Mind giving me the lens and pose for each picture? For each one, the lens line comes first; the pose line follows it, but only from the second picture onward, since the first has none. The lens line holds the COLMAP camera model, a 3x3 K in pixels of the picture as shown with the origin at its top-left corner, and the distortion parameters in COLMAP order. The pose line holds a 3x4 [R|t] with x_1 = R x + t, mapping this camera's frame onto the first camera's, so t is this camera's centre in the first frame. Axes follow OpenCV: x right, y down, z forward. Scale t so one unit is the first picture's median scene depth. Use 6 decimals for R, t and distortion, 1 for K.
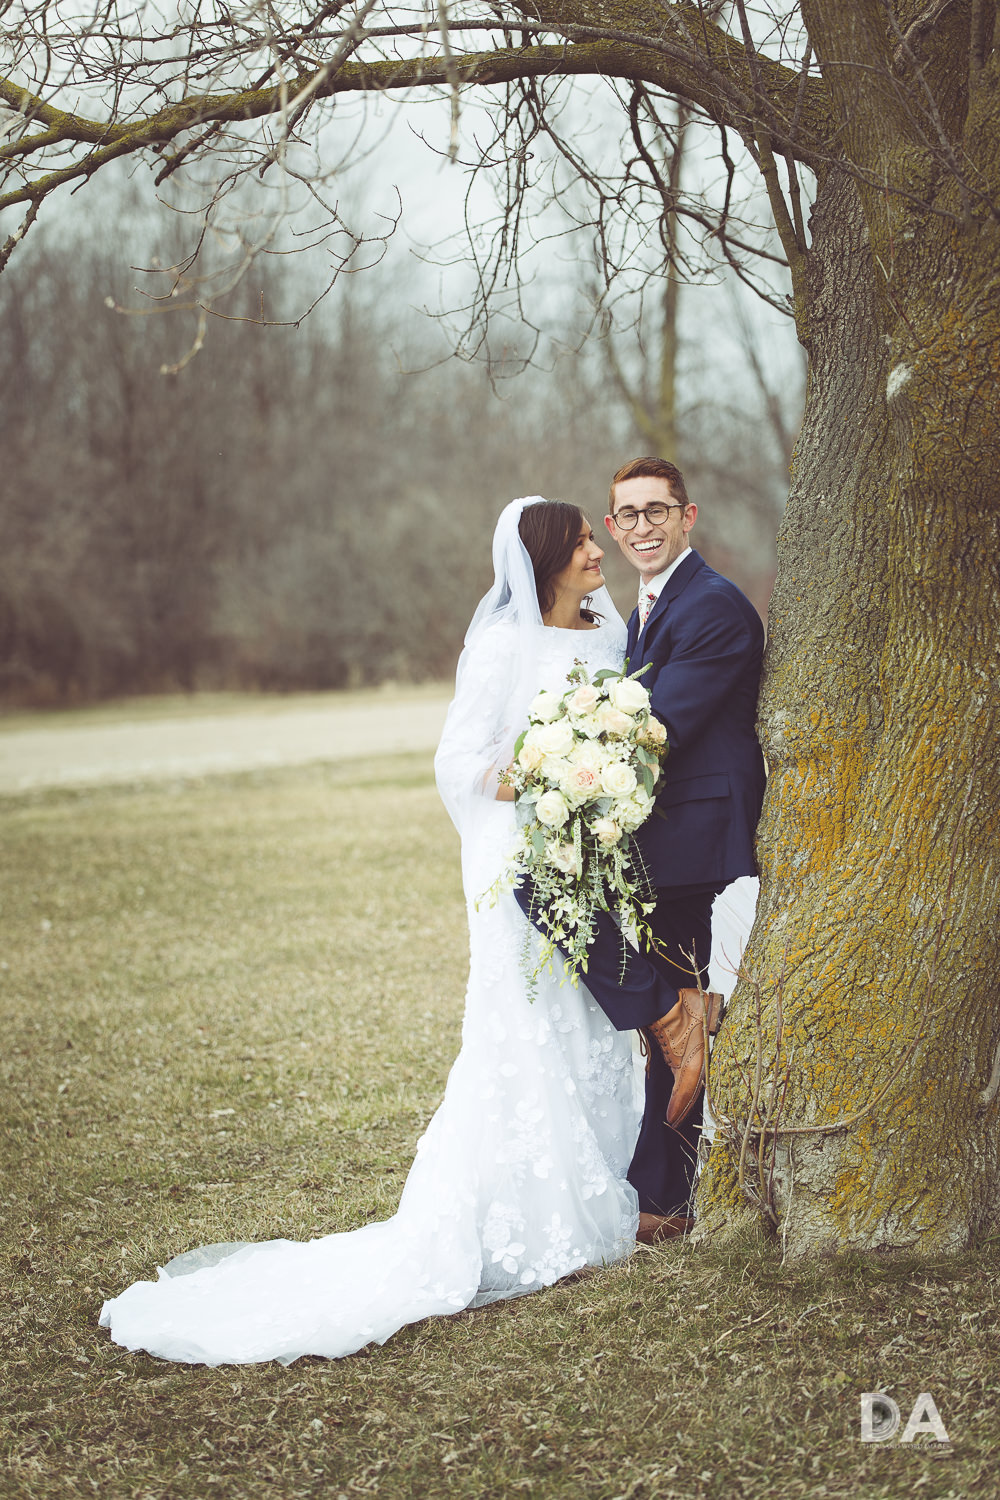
lens RADIAL K [[4032.3, 0, 500.0], [0, 4032.3, 750.0], [0, 0, 1]] dist [-0.039063, -0.008220]
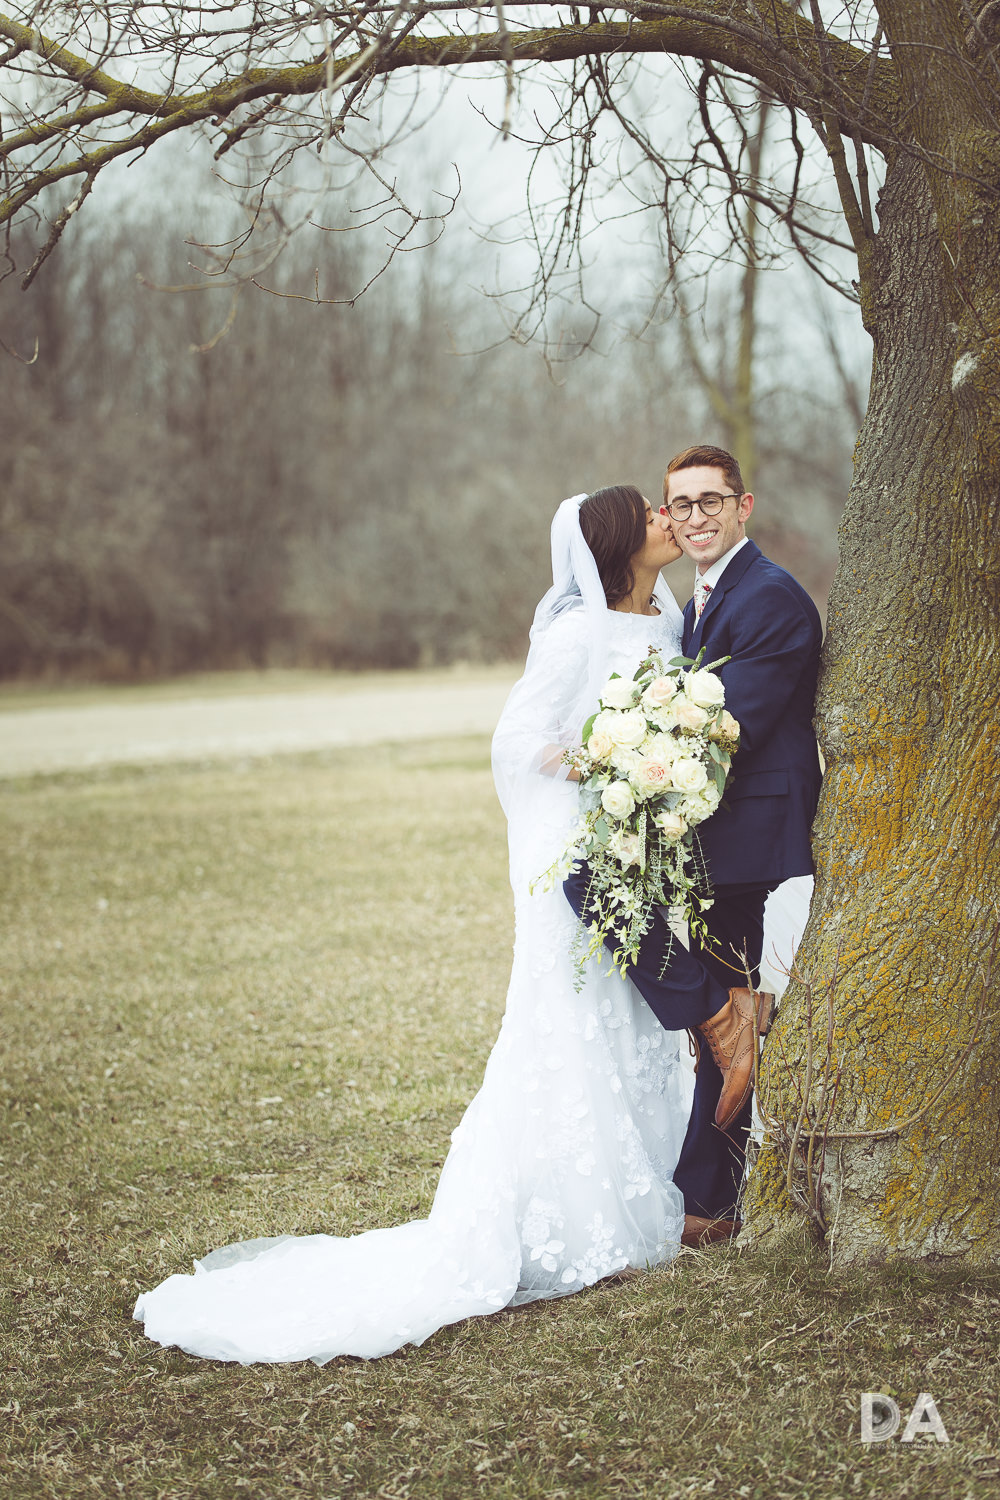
lens RADIAL K [[4032.3, 0, 500.0], [0, 4032.3, 750.0], [0, 0, 1]] dist [-0.039063, -0.008220]
pose [[0.999695, 0.017114, -0.017817, 0.004827], [-0.017030, 0.999843, 0.004814, -0.002139], [0.017896, -0.004509, 0.999830, 0.018999]]
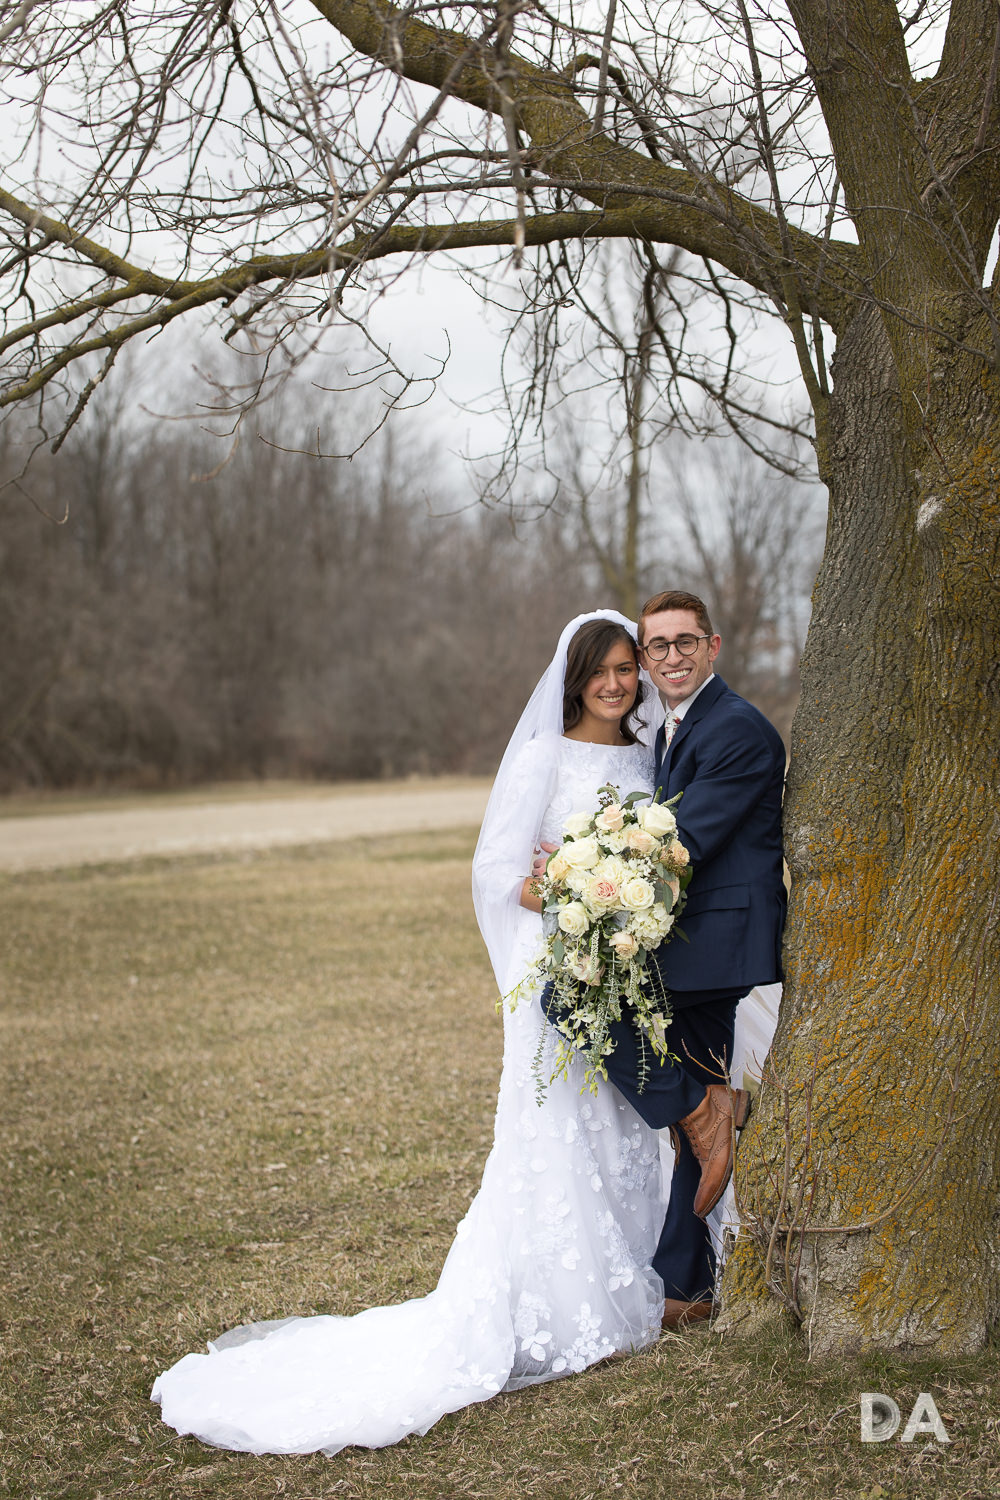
lens RADIAL K [[3046.4, 0, 500.0], [0, 3046.4, 750.0], [0, 0, 1]] dist [0.004881, 0.055466]
pose [[0.999933, 0.011536, 0.001123, -0.010926], [-0.011505, 0.999632, -0.024566, -0.008670], [-0.001406, 0.024551, 0.999698, 0.190544]]
